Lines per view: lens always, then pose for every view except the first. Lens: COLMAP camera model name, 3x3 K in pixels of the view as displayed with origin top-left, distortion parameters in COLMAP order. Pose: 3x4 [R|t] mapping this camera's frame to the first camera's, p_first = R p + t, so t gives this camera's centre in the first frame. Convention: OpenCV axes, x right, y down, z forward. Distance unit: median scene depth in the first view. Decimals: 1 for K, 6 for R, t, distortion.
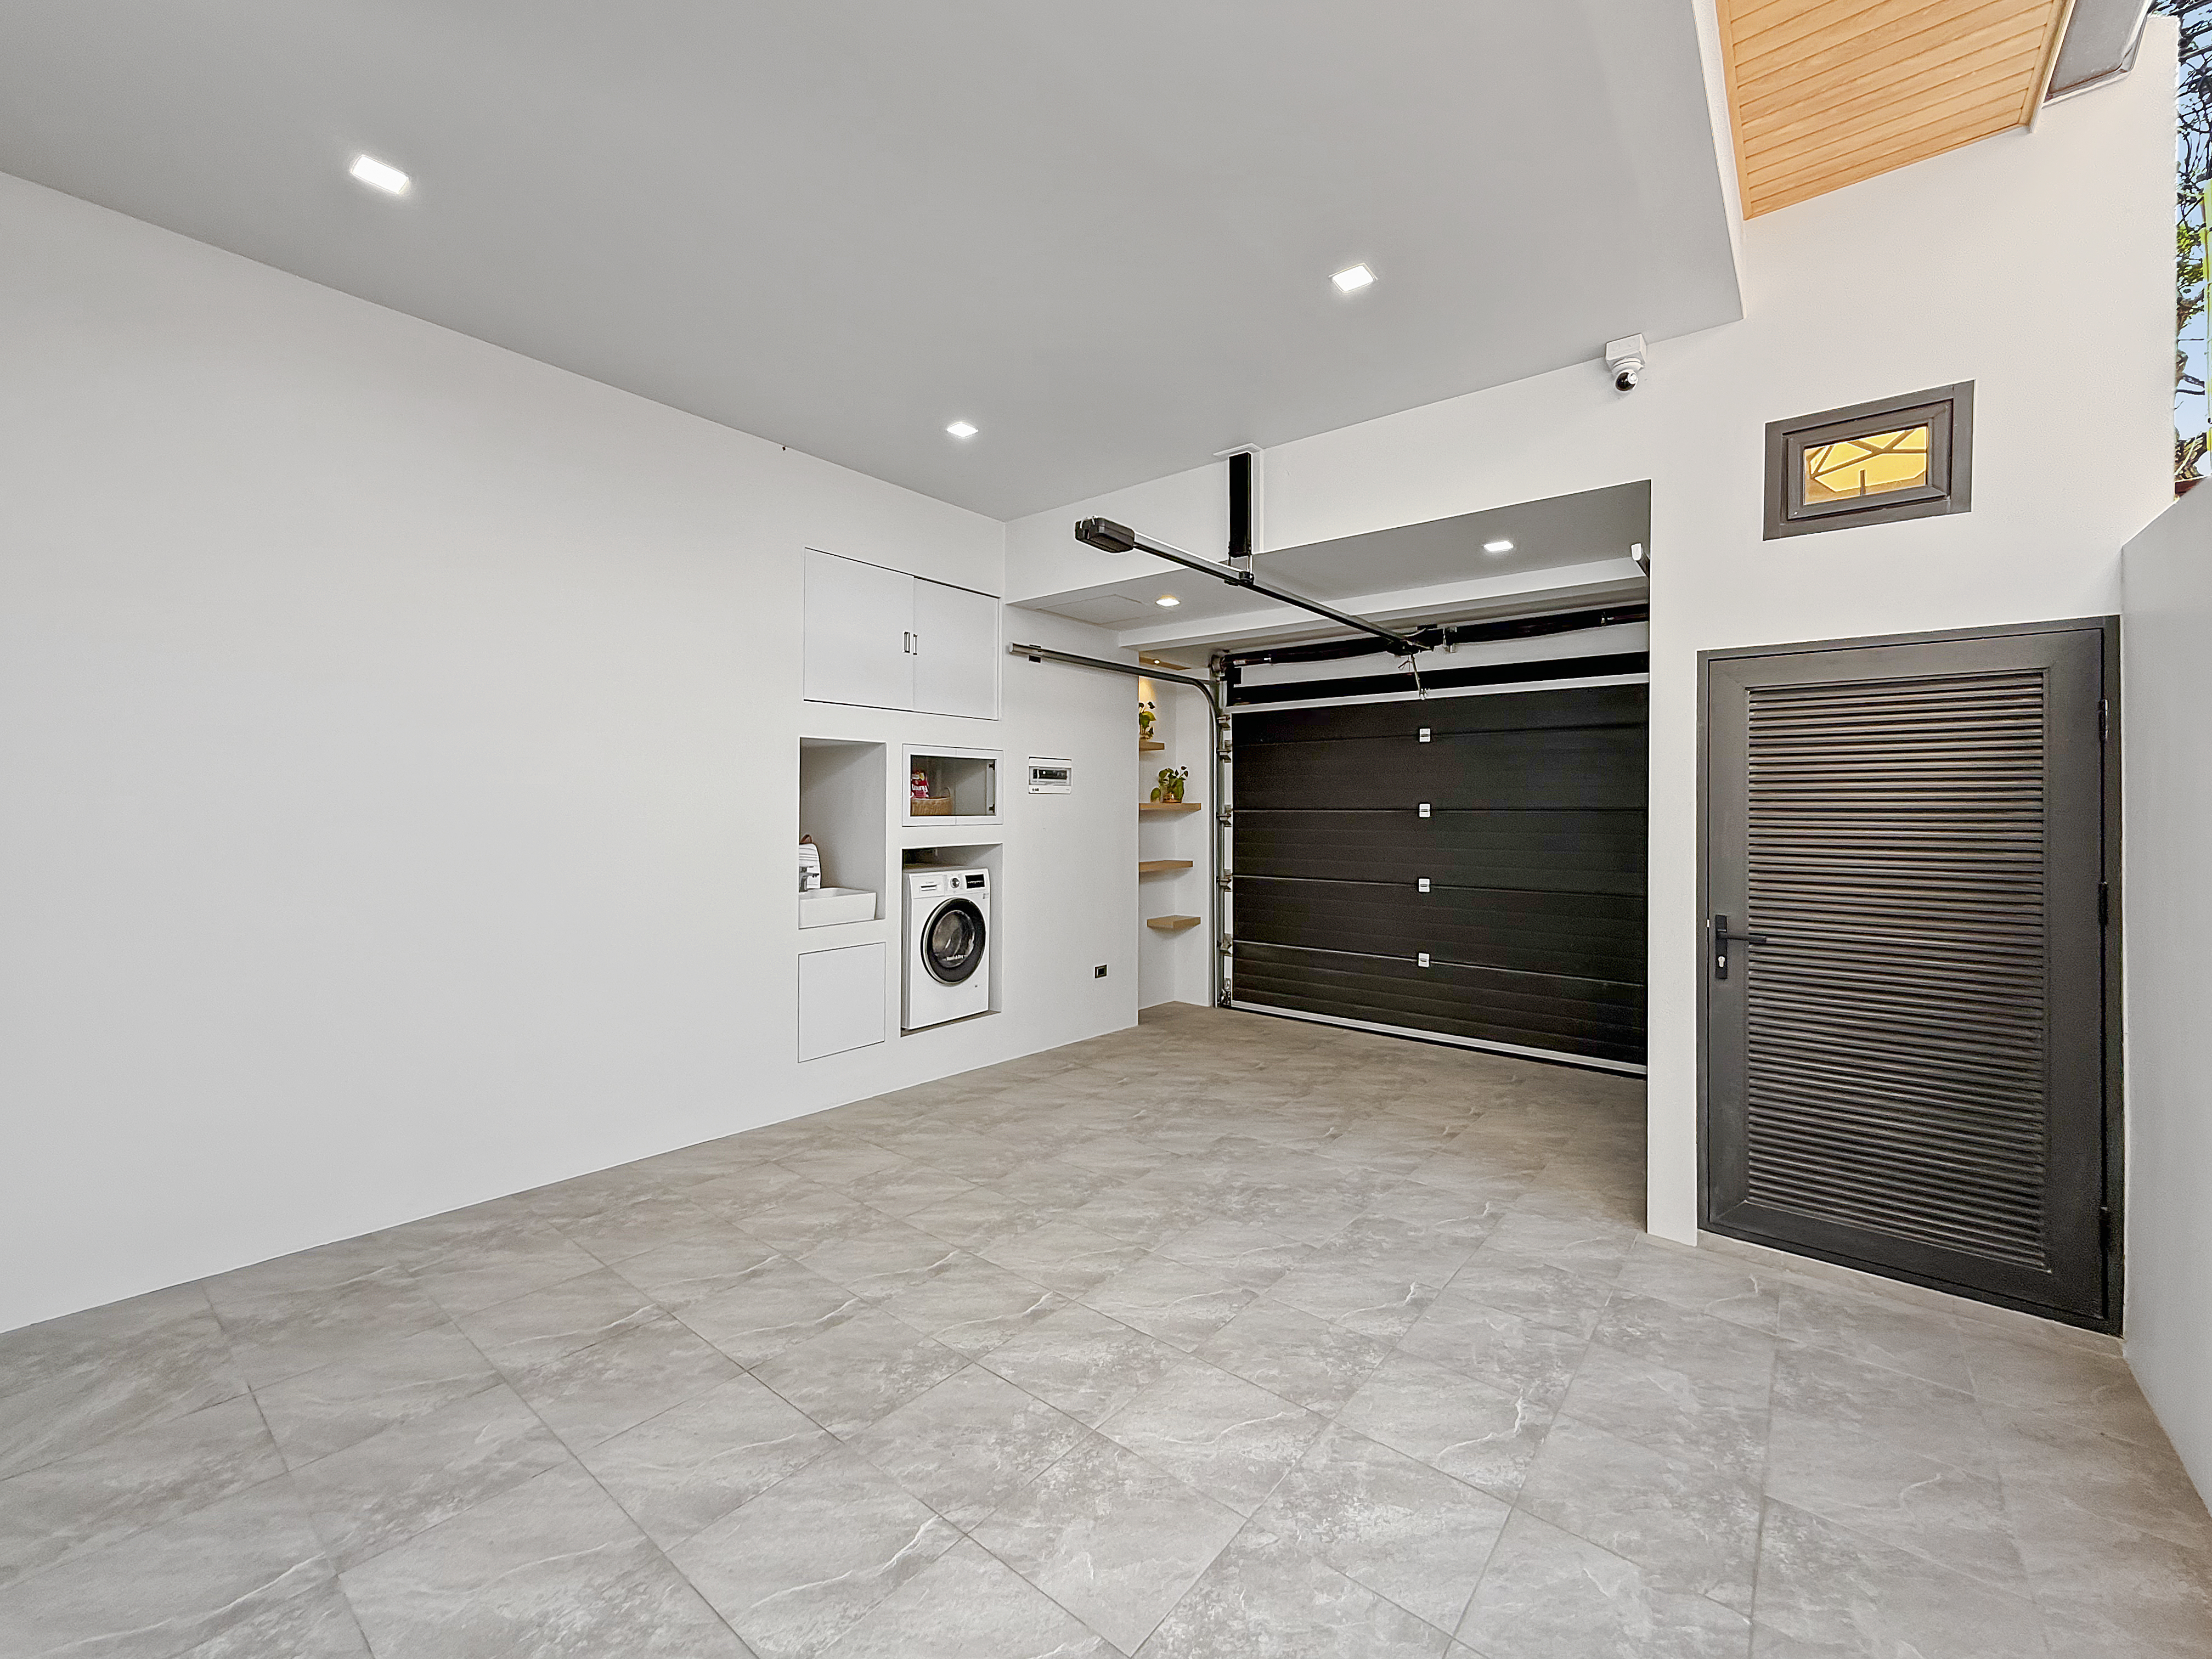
lens RADIAL K [[894.3, 0, 1097.2], [0, 894.3, 812.5], [0, 0, 1]] dist [-0.001281, -0.000007]
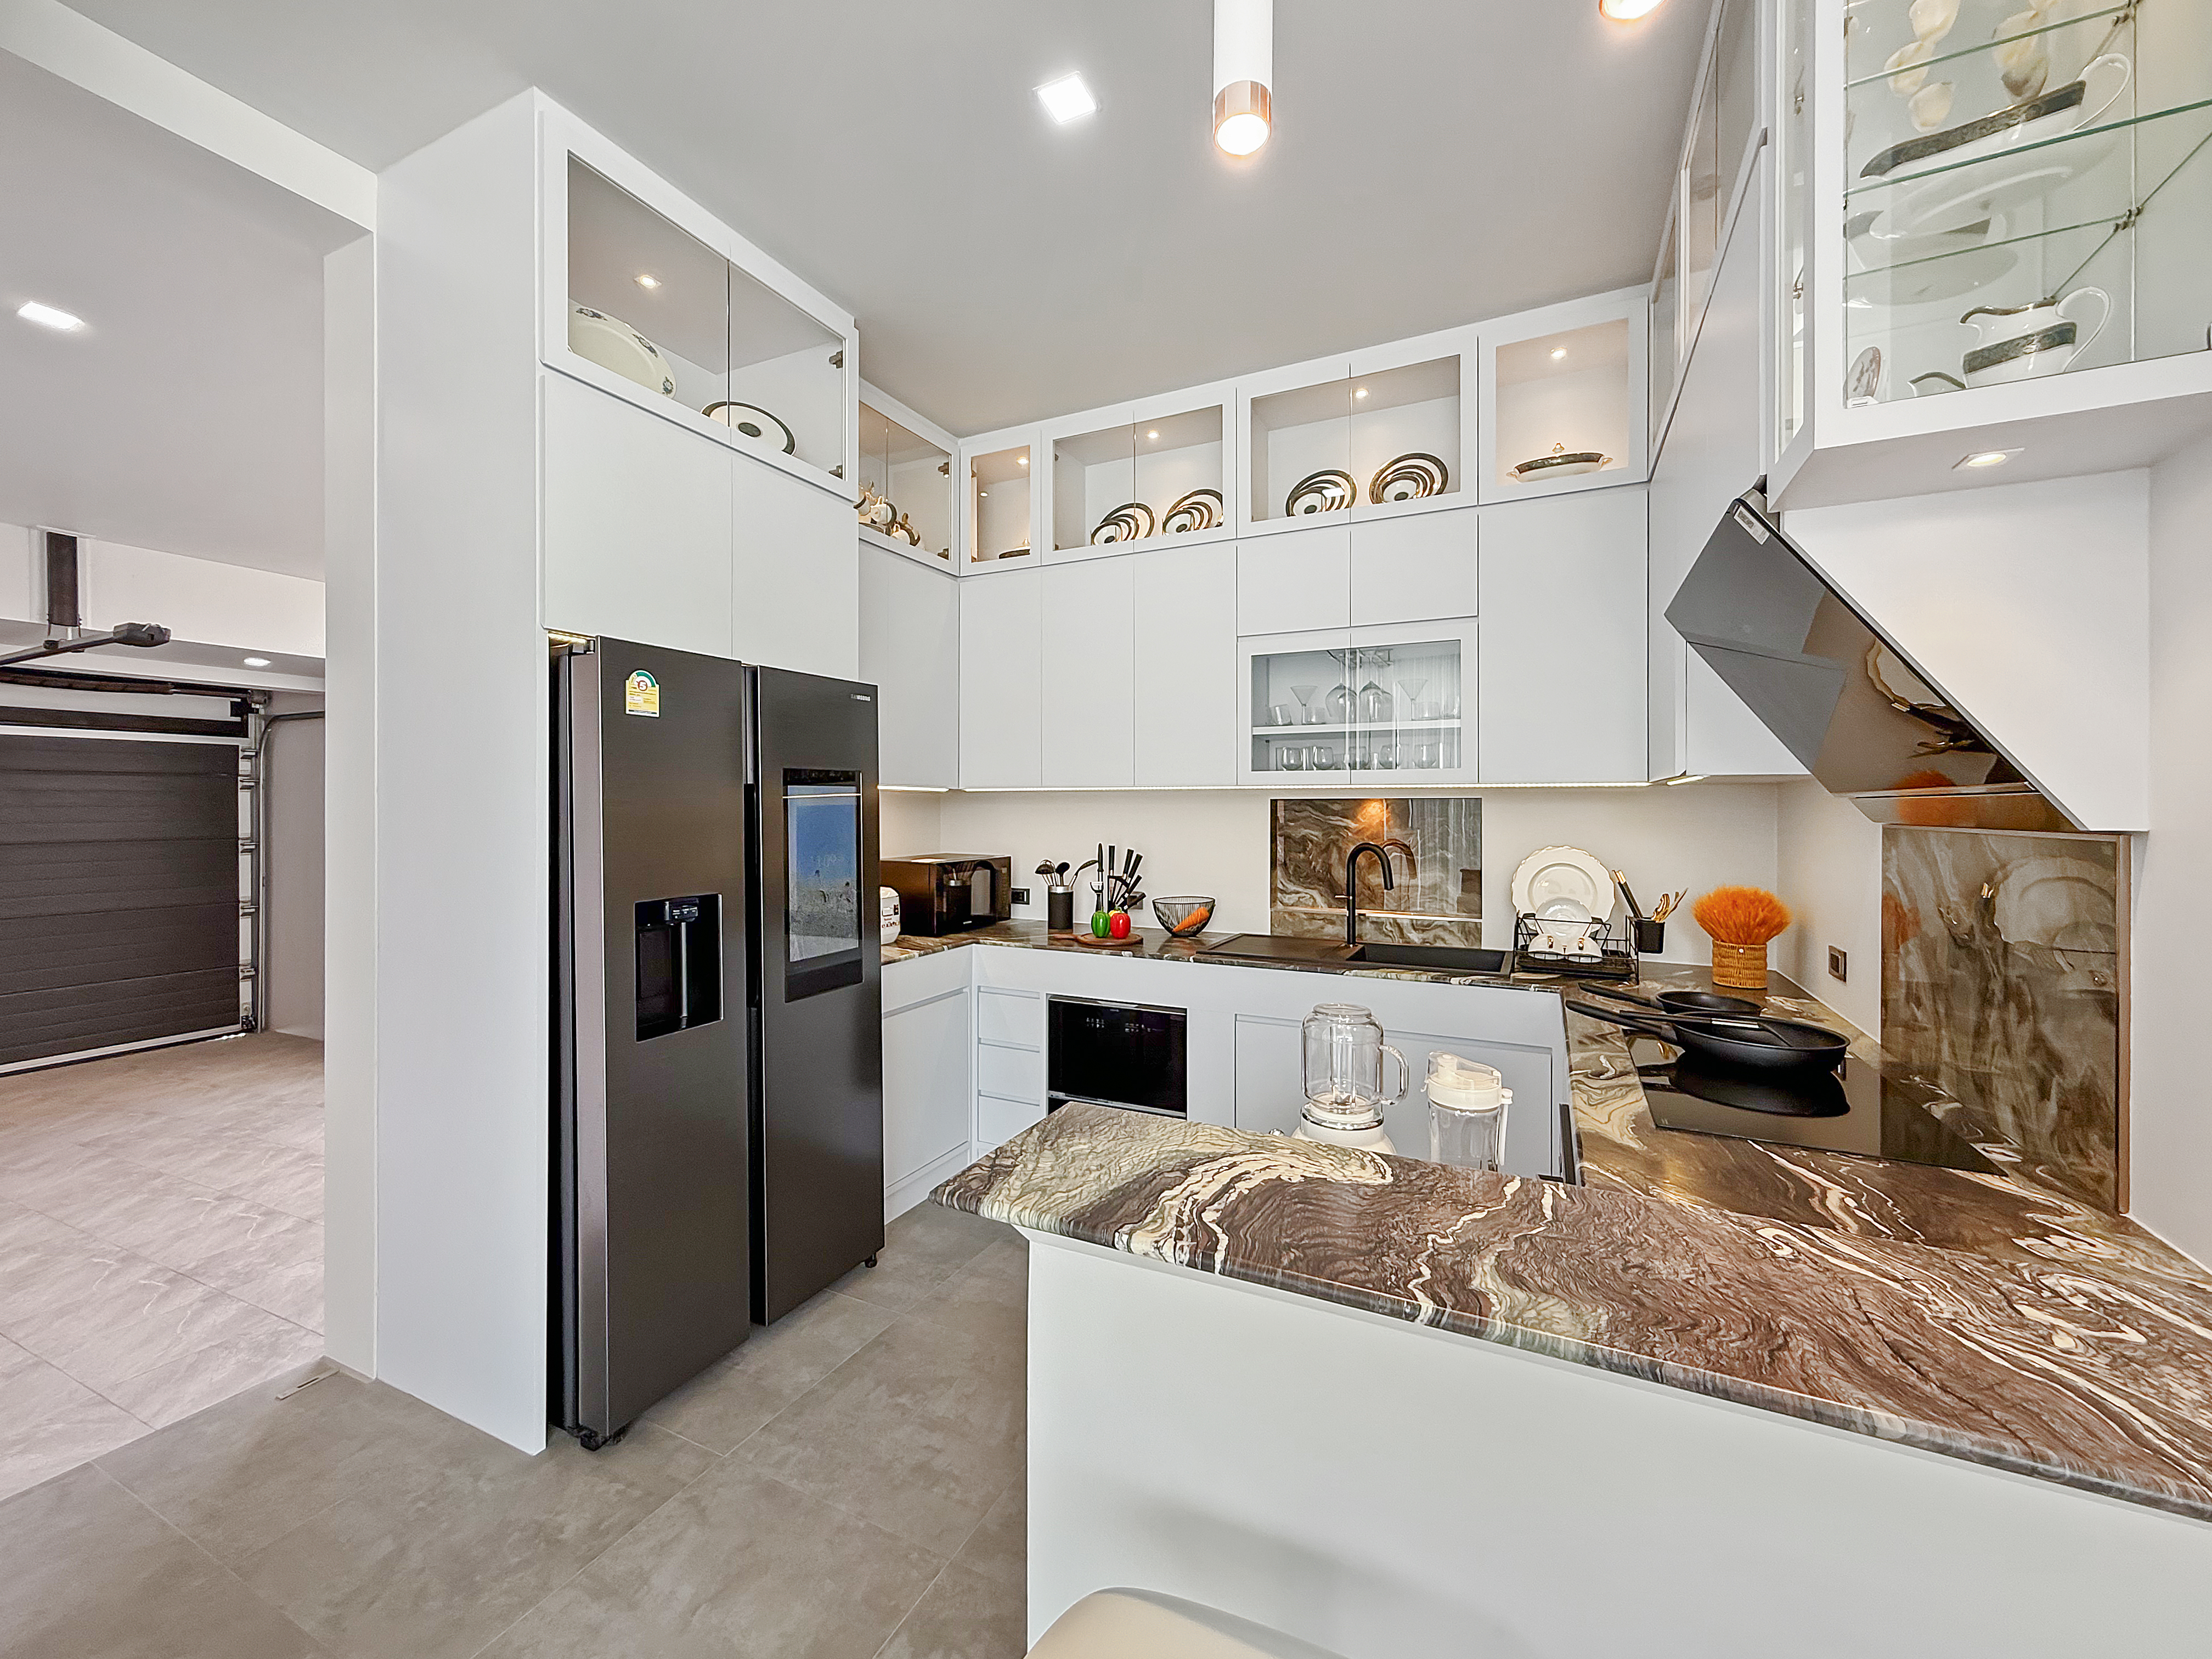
lens RADIAL K [[894.3, 0, 1123.3], [0, 894.3, 805.3], [0, 0, 1]] dist [-0.001281, -0.000007]
pose [[-0.236840, -0.000218, 0.971549, -1.712420], [0.007367, 0.999971, 0.002020, -0.078195], [-0.971521, 0.007636, -0.236832, -0.020491]]
